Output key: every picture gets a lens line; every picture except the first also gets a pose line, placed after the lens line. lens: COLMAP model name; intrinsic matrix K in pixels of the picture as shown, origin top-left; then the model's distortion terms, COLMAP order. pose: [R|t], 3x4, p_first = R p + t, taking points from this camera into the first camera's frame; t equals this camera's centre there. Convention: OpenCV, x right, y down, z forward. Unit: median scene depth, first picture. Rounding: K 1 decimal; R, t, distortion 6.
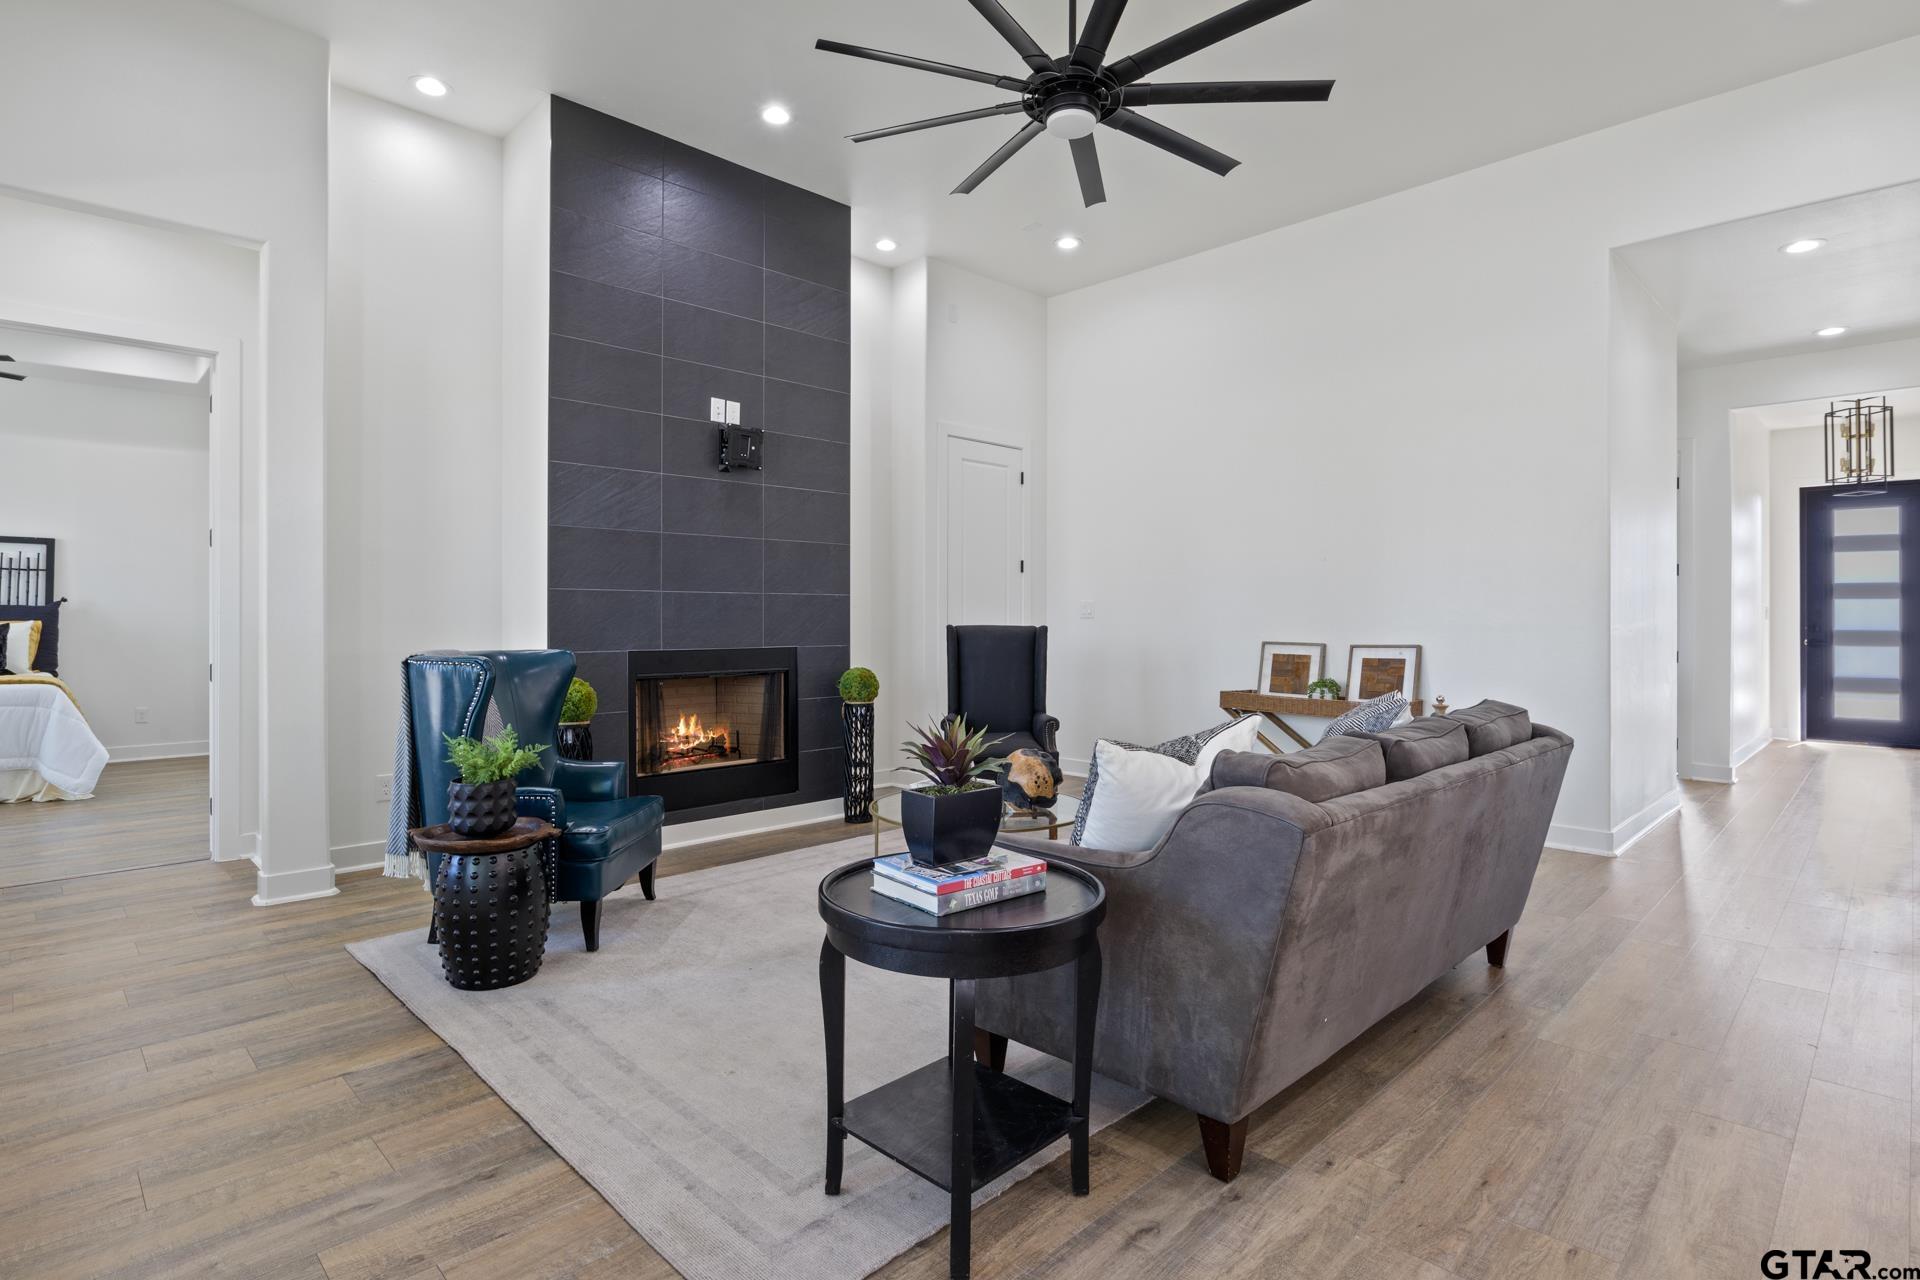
lens RADIAL K [[968.4, 0, 981.8], [0, 968.4, 616.3], [0, 0, 1]] dist [-0.006060, -0.002824]
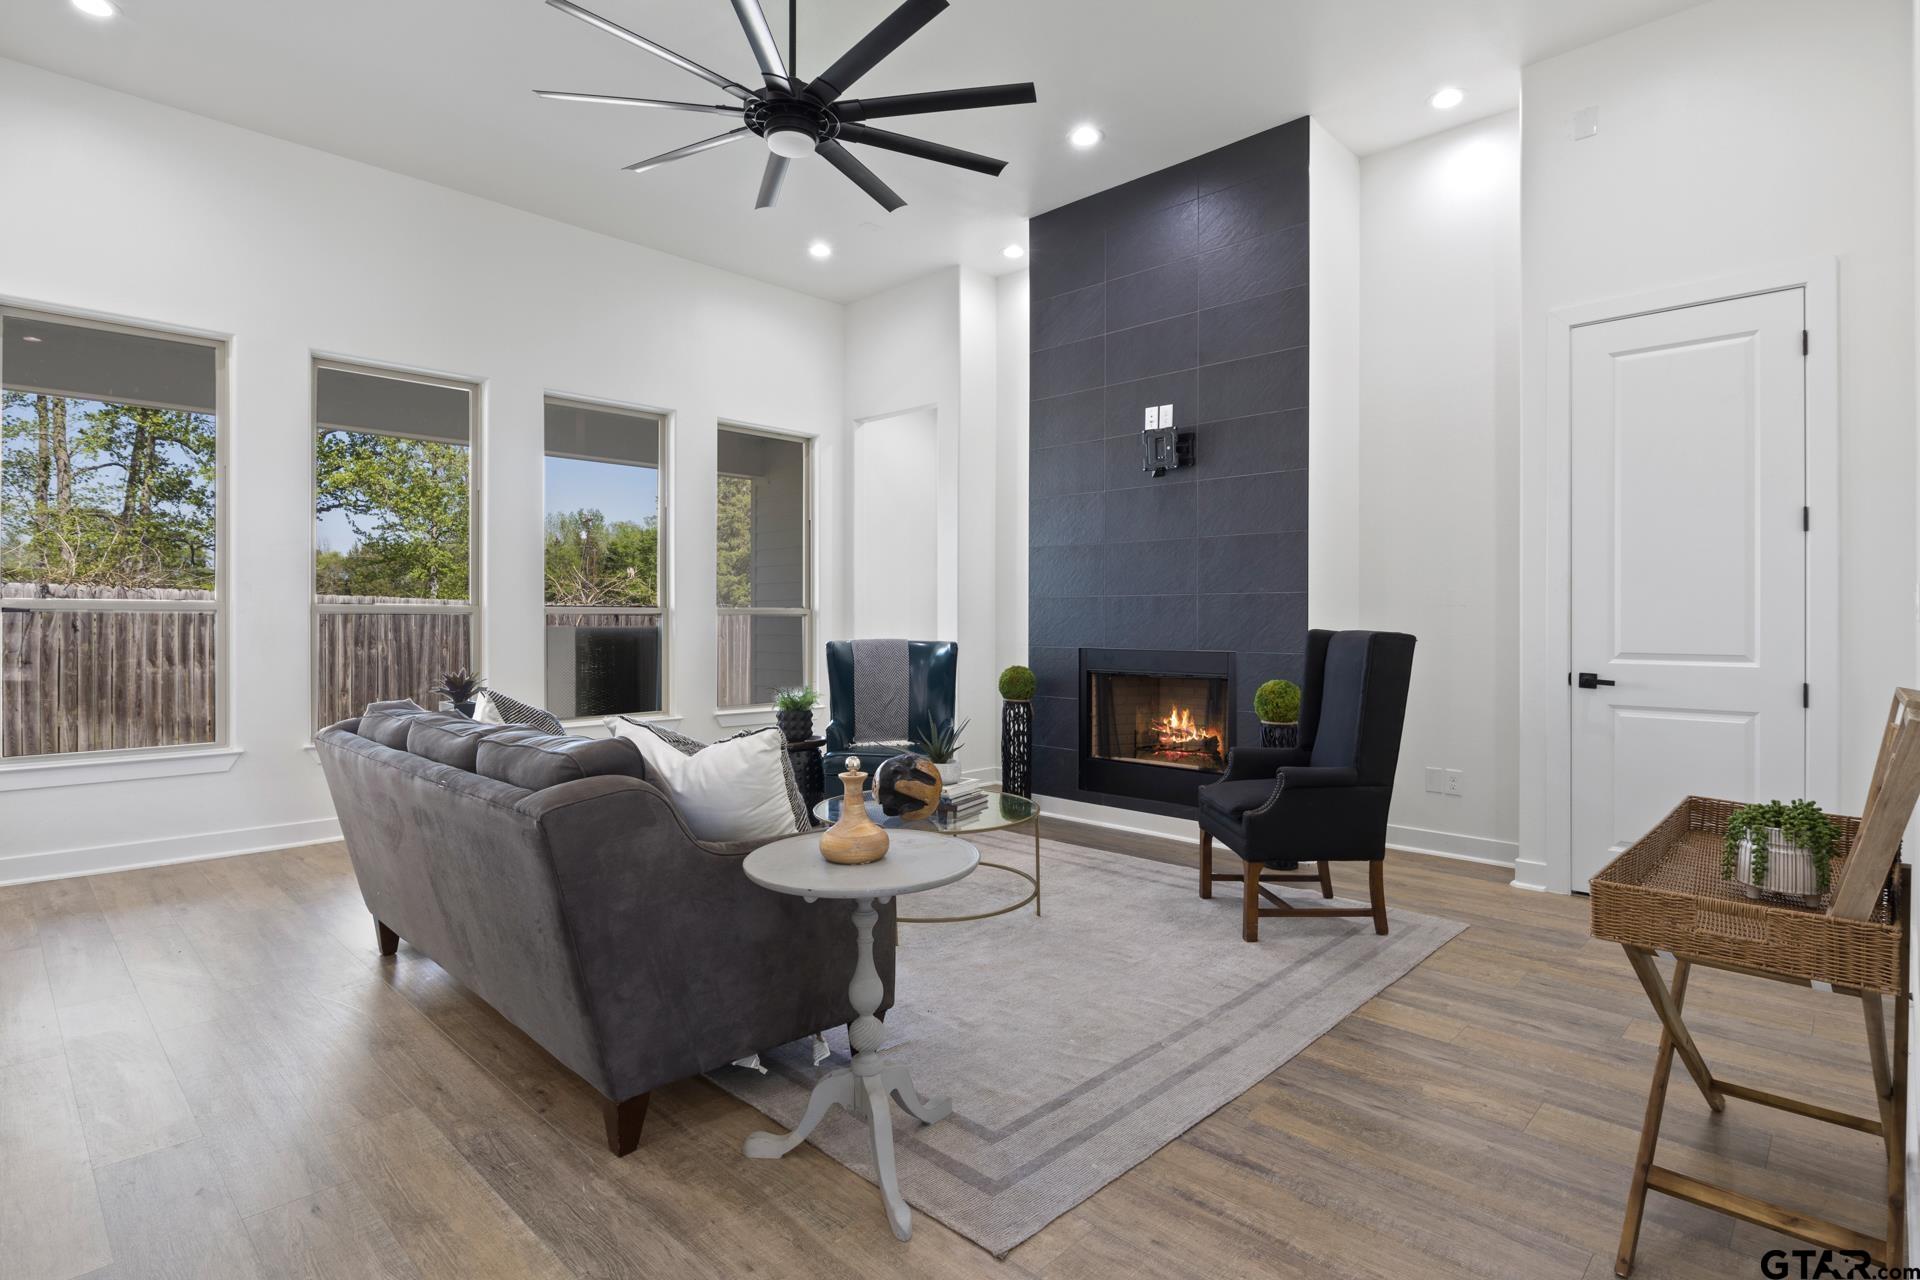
lens RADIAL K [[968.4, 0, 953.3], [0, 968.4, 573.4], [0, 0, 1]] dist [-0.006060, -0.002824]
pose [[0.006975, -0.048323, -0.998807, 0.734316], [0.000387, 0.998832, -0.048321, 0.004995], [0.999976, -0.000050, 0.006986, 0.744285]]
